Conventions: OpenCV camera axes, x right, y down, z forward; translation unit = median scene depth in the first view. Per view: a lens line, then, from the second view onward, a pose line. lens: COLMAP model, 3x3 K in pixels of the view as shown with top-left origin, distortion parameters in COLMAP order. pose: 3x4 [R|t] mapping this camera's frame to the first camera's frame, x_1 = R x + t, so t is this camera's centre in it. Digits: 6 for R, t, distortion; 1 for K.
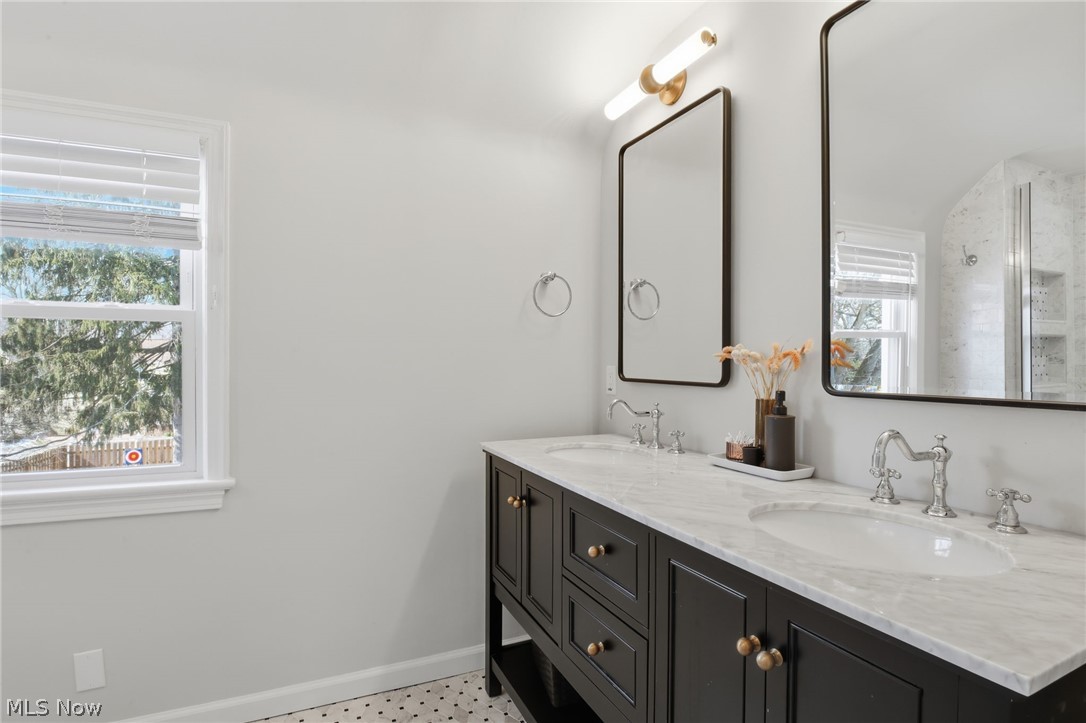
lens RADIAL K [[527.3, 0, 532.2], [0, 527.3, 356.1], [0, 0, 1]] dist [-0.026055, -0.002270]
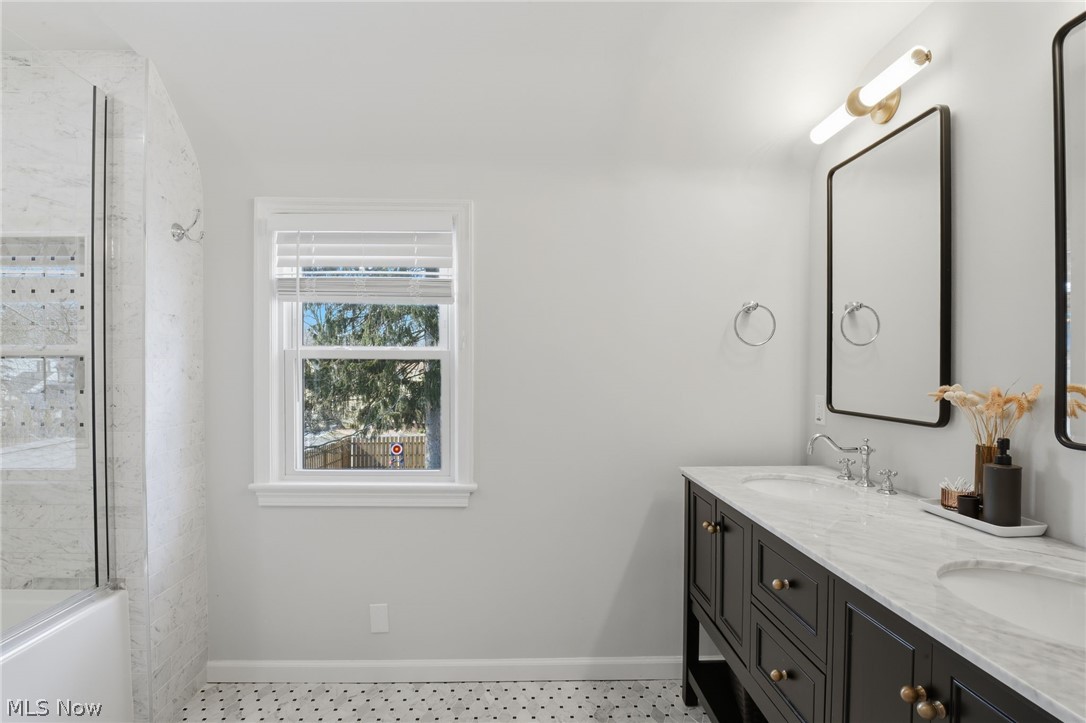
lens RADIAL K [[527.3, 0, 547.5], [0, 527.3, 362.6], [0, 0, 1]] dist [-0.026055, -0.002270]
pose [[0.930151, -0.000199, -0.367176, 0.051813], [-0.001389, 0.999991, -0.004062, -0.052228], [0.367174, 0.004288, 0.930142, -0.114772]]
